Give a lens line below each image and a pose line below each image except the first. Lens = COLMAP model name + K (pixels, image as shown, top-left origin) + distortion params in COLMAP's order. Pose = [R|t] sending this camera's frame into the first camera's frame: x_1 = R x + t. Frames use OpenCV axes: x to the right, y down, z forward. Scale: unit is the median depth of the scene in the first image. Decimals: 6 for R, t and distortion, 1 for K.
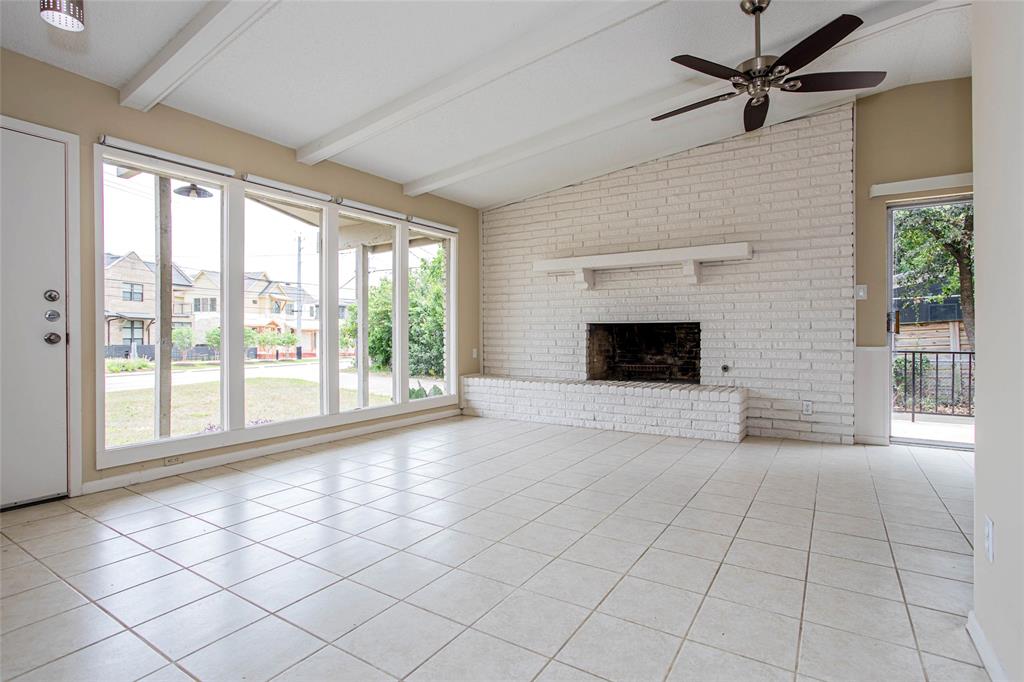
lens RADIAL K [[516.7, 0, 522.6], [0, 516.7, 339.4], [0, 0, 1]] dist [-0.002498, -0.000441]
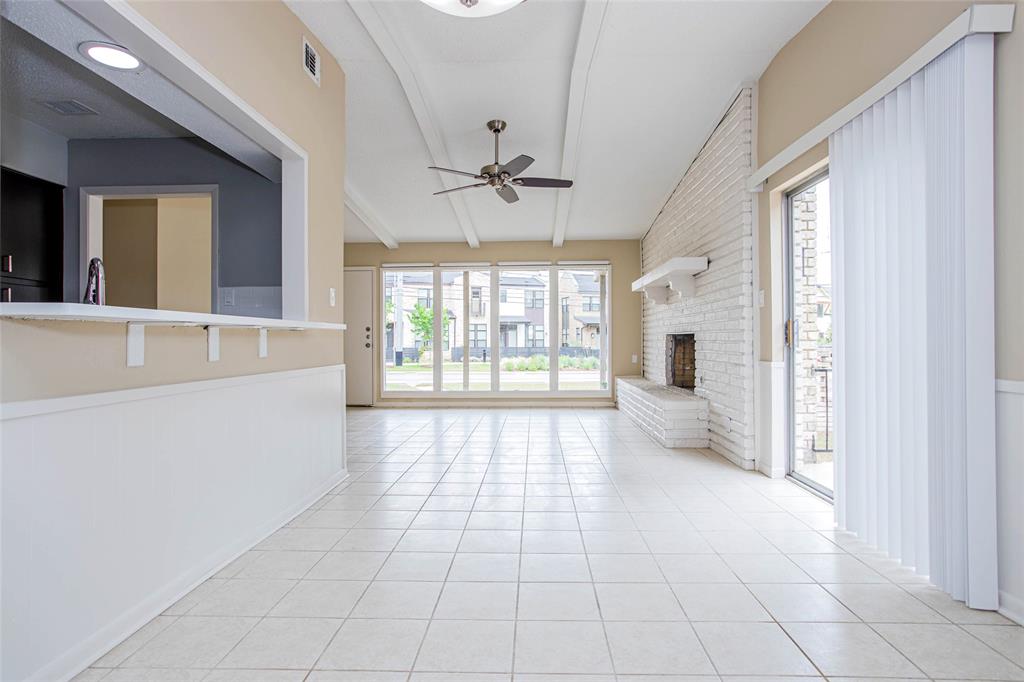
lens RADIAL K [[516.7, 0, 522.6], [0, 516.7, 339.4], [0, 0, 1]] dist [-0.002498, -0.000441]
pose [[0.521812, -0.001981, -0.853058, 1.058030], [-0.007929, 0.999943, -0.007172, -0.011658], [0.853024, 0.010507, 0.521766, 0.176342]]
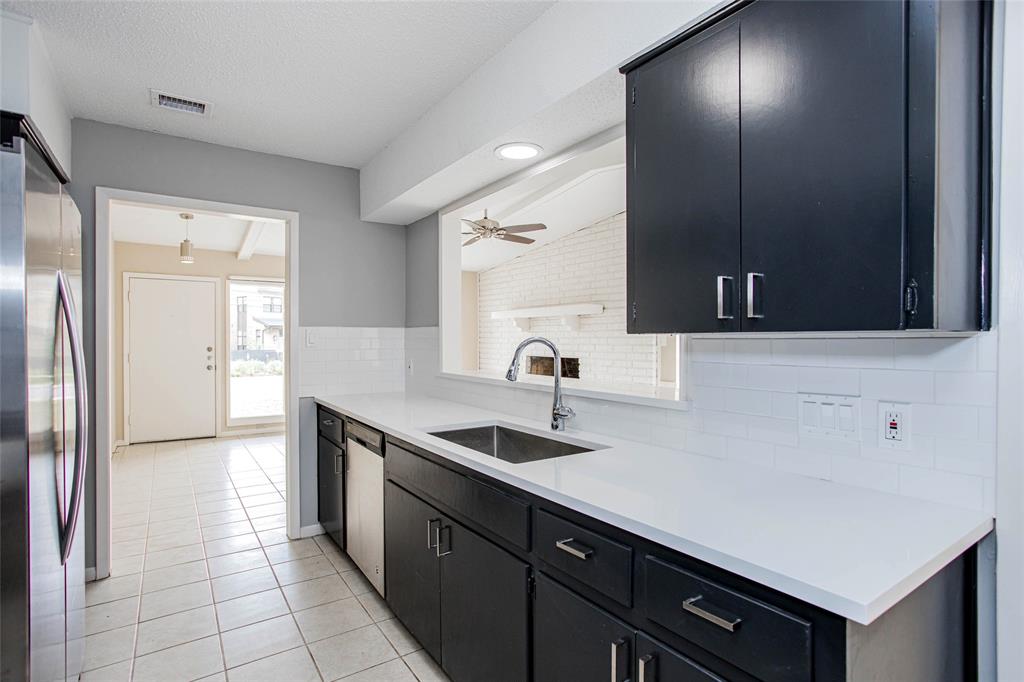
lens RADIAL K [[496.4, 0, 491.9], [0, 496.4, 344.0], [0, 0, 1]] dist [0.000606, 0.000063]
pose [[0.911946, 0.006706, -0.410255, 0.687874], [-0.008870, 0.999955, -0.003371, -0.066440], [0.410214, 0.006713, 0.911965, -0.302399]]
